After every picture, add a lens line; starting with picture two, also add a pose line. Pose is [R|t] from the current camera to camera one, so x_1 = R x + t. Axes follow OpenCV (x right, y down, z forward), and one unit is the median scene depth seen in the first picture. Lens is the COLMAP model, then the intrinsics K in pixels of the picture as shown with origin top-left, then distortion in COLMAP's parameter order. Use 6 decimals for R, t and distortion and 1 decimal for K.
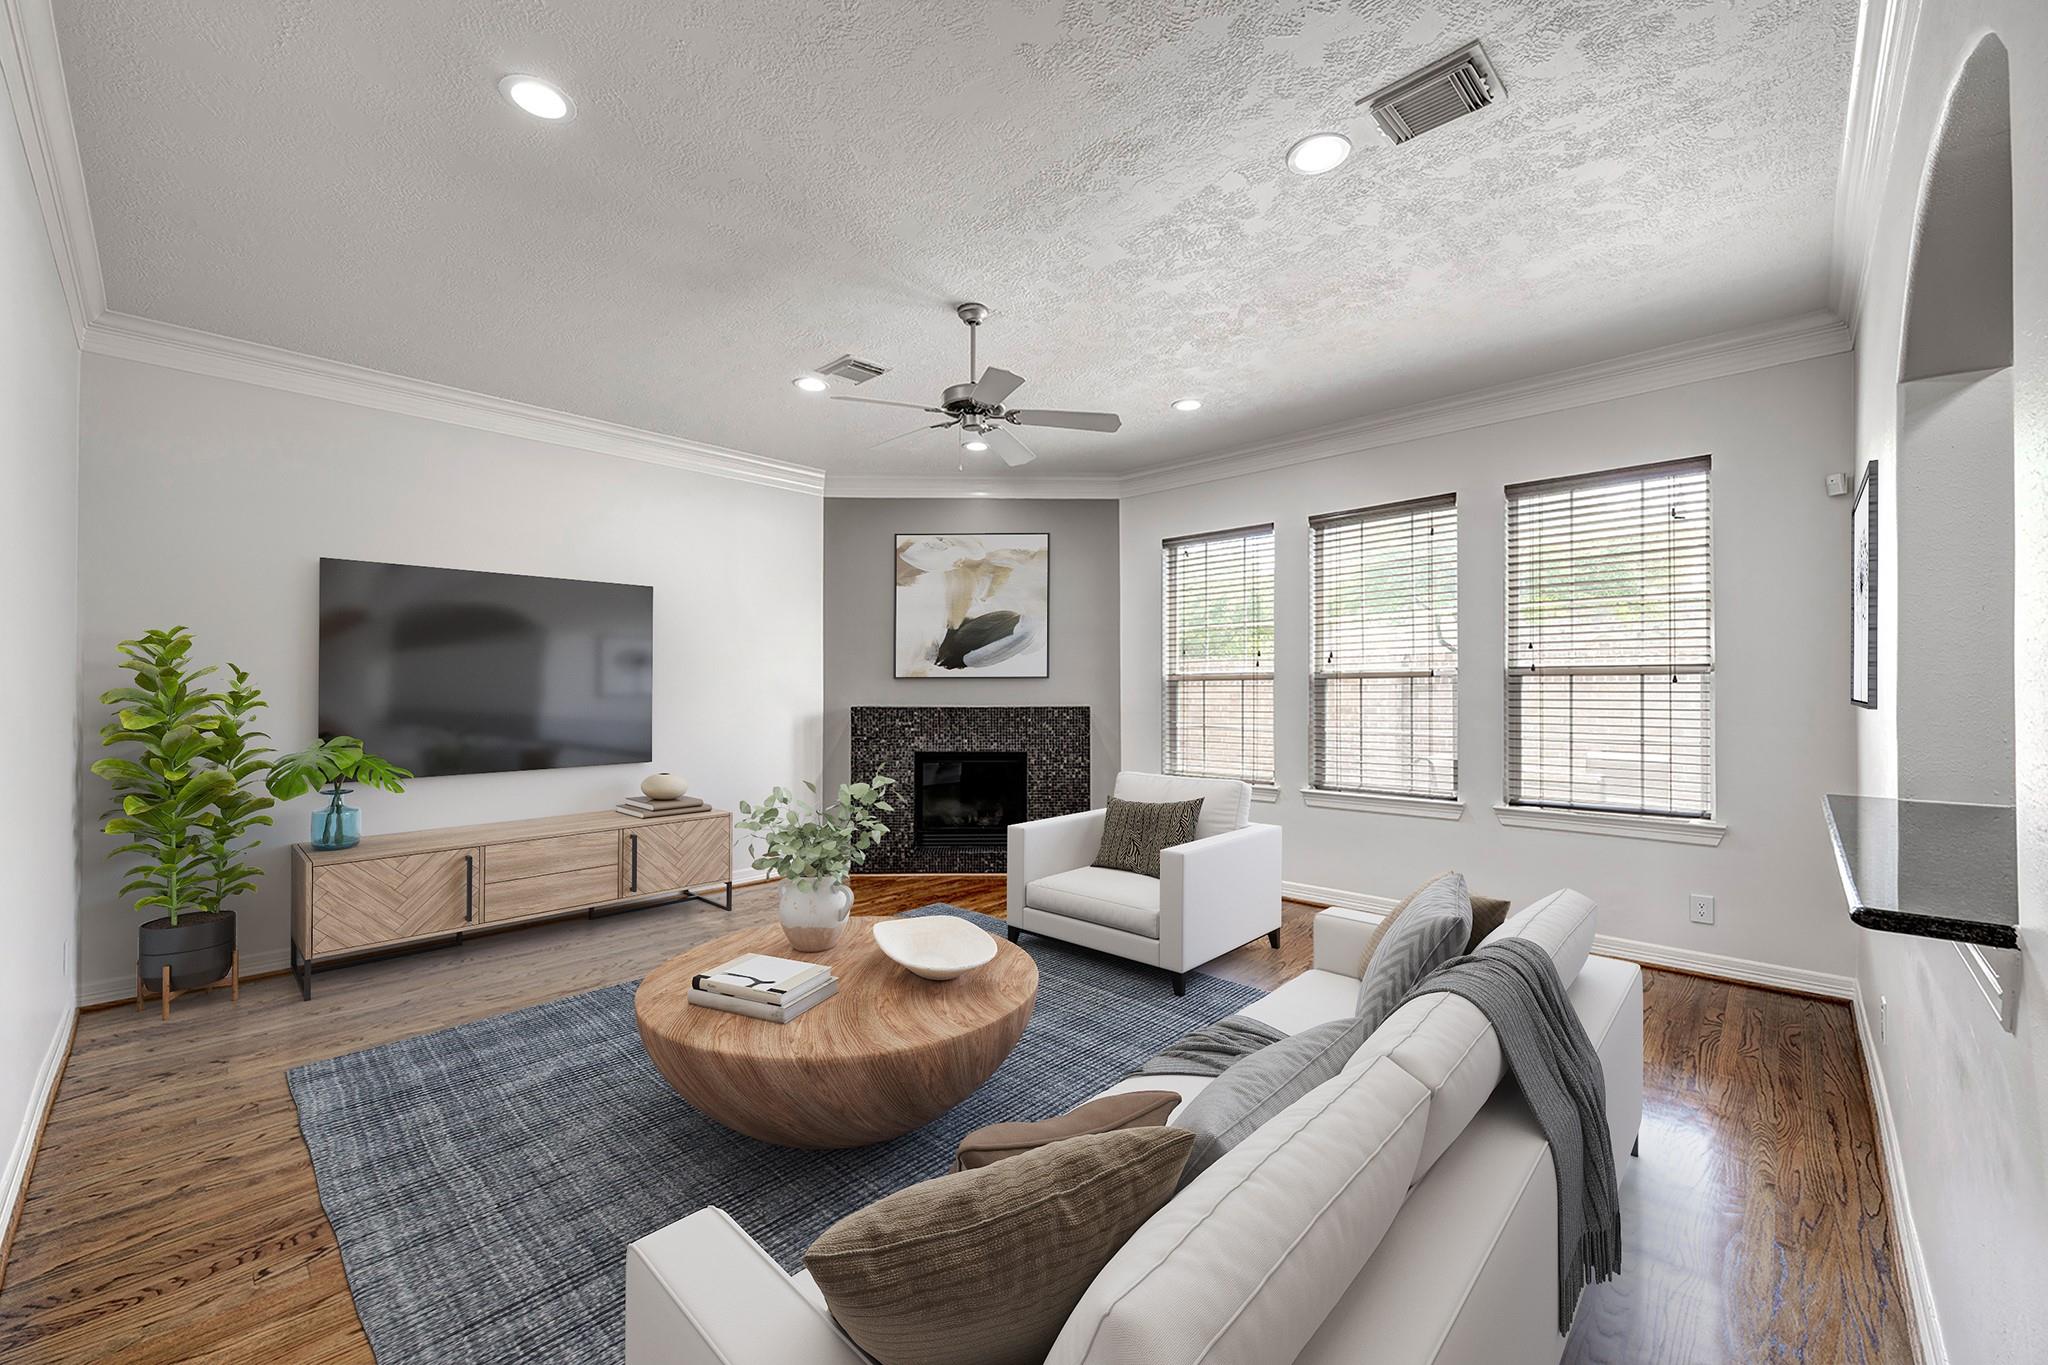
lens RADIAL K [[800.5, 0, 1034.0], [0, 800.5, 676.6], [0, 0, 1]] dist [0.034477, -0.000039]
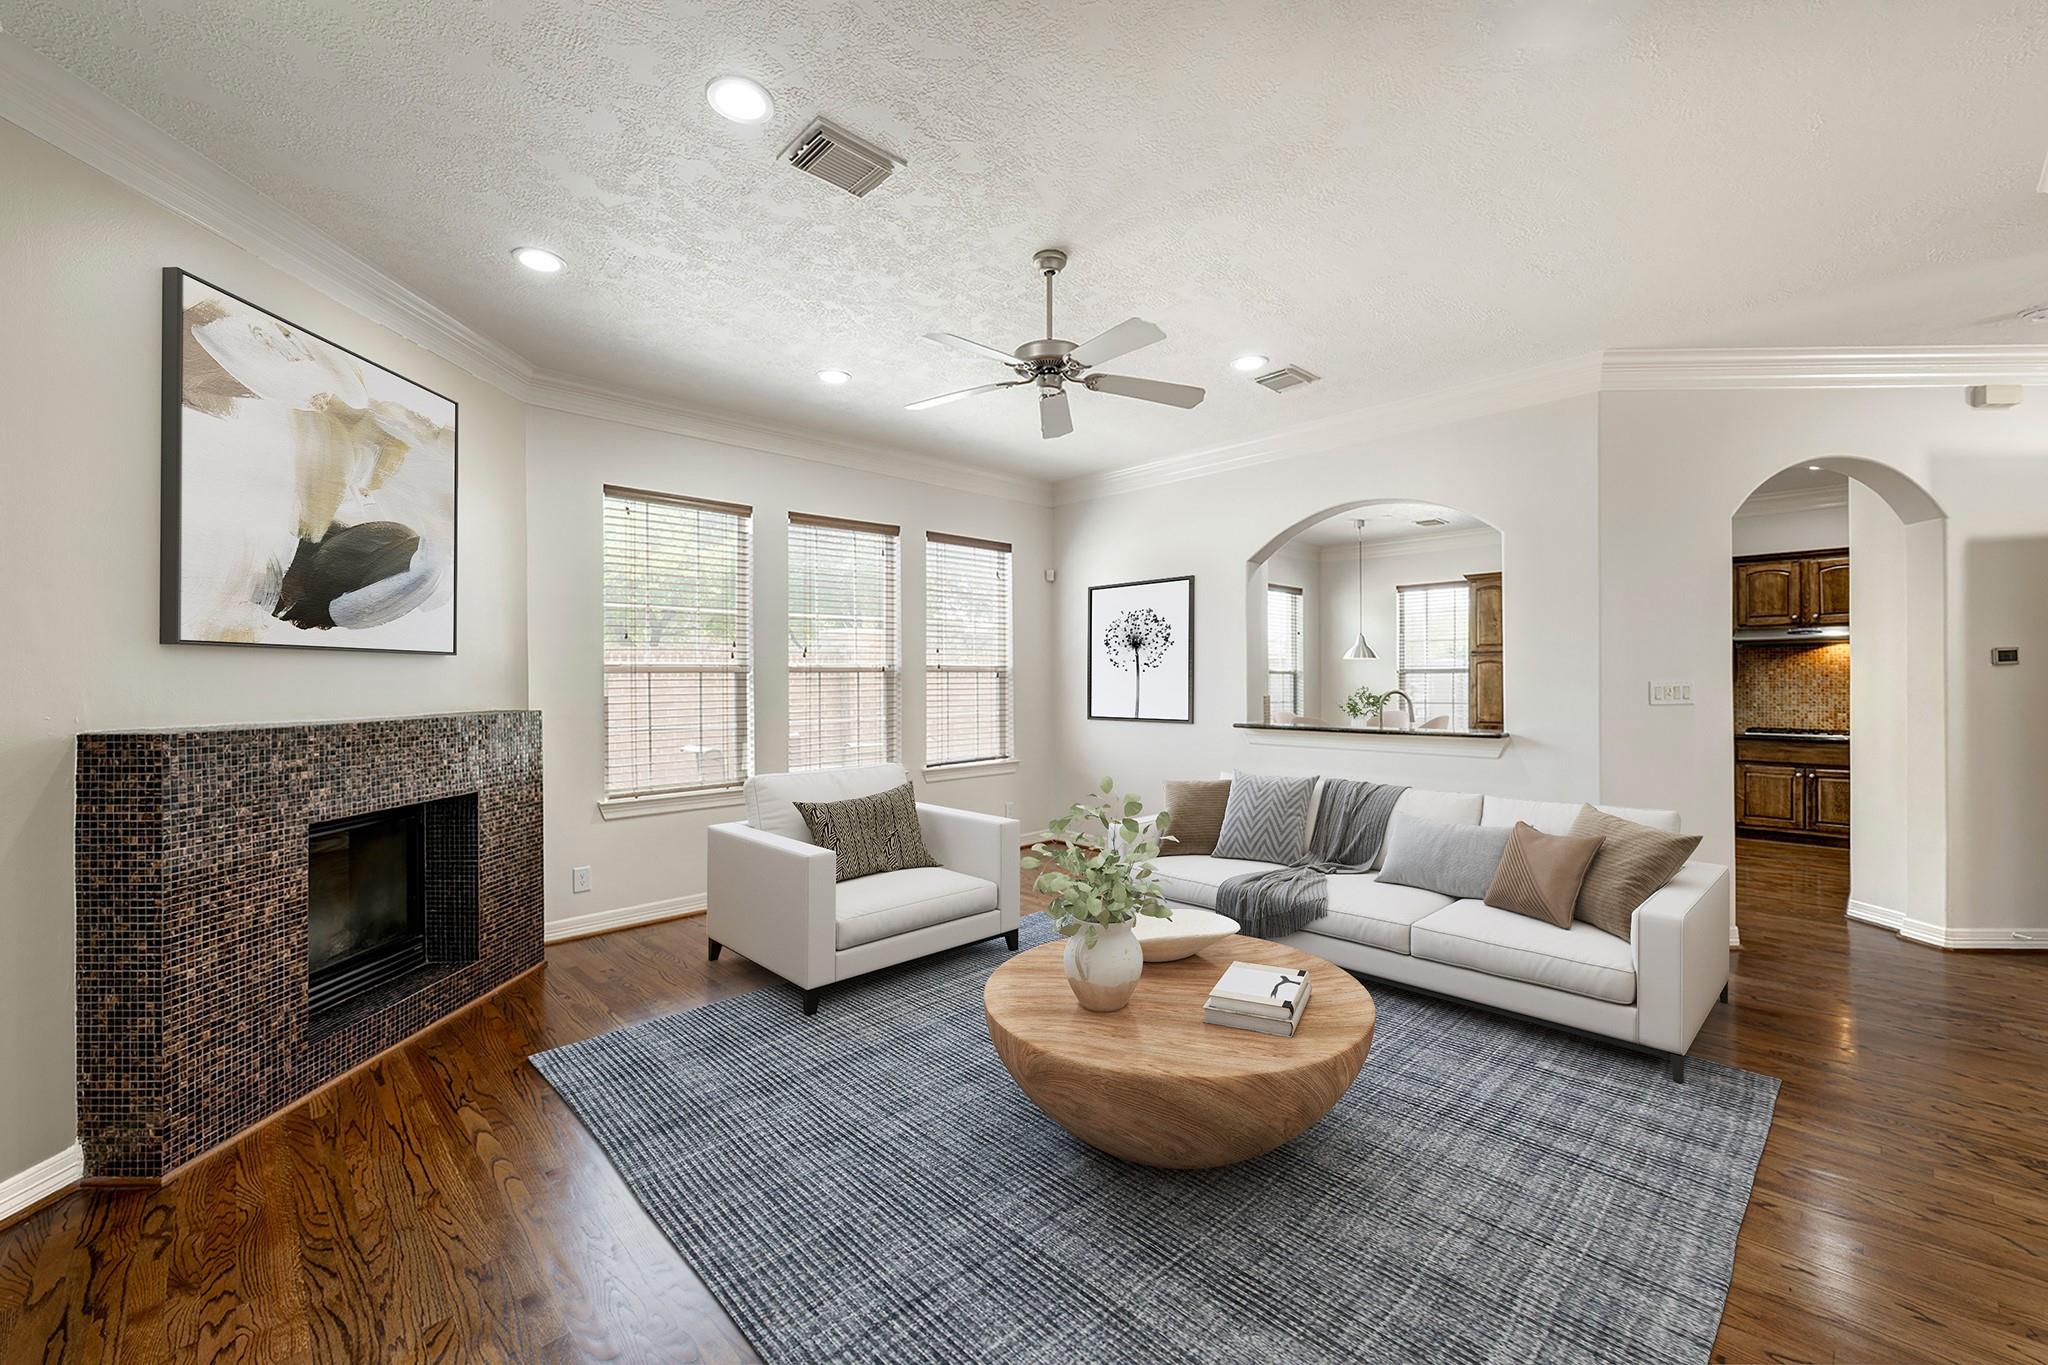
lens RADIAL K [[800.5, 0, 1025.6], [0, 800.5, 697.3], [0, 0, 1]] dist [0.034477, -0.000039]
pose [[0.045115, -0.003574, 0.998975, -1.295015], [-0.019905, 0.999792, 0.004476, 0.051455], [-0.998783, -0.020086, 0.045035, 1.272411]]
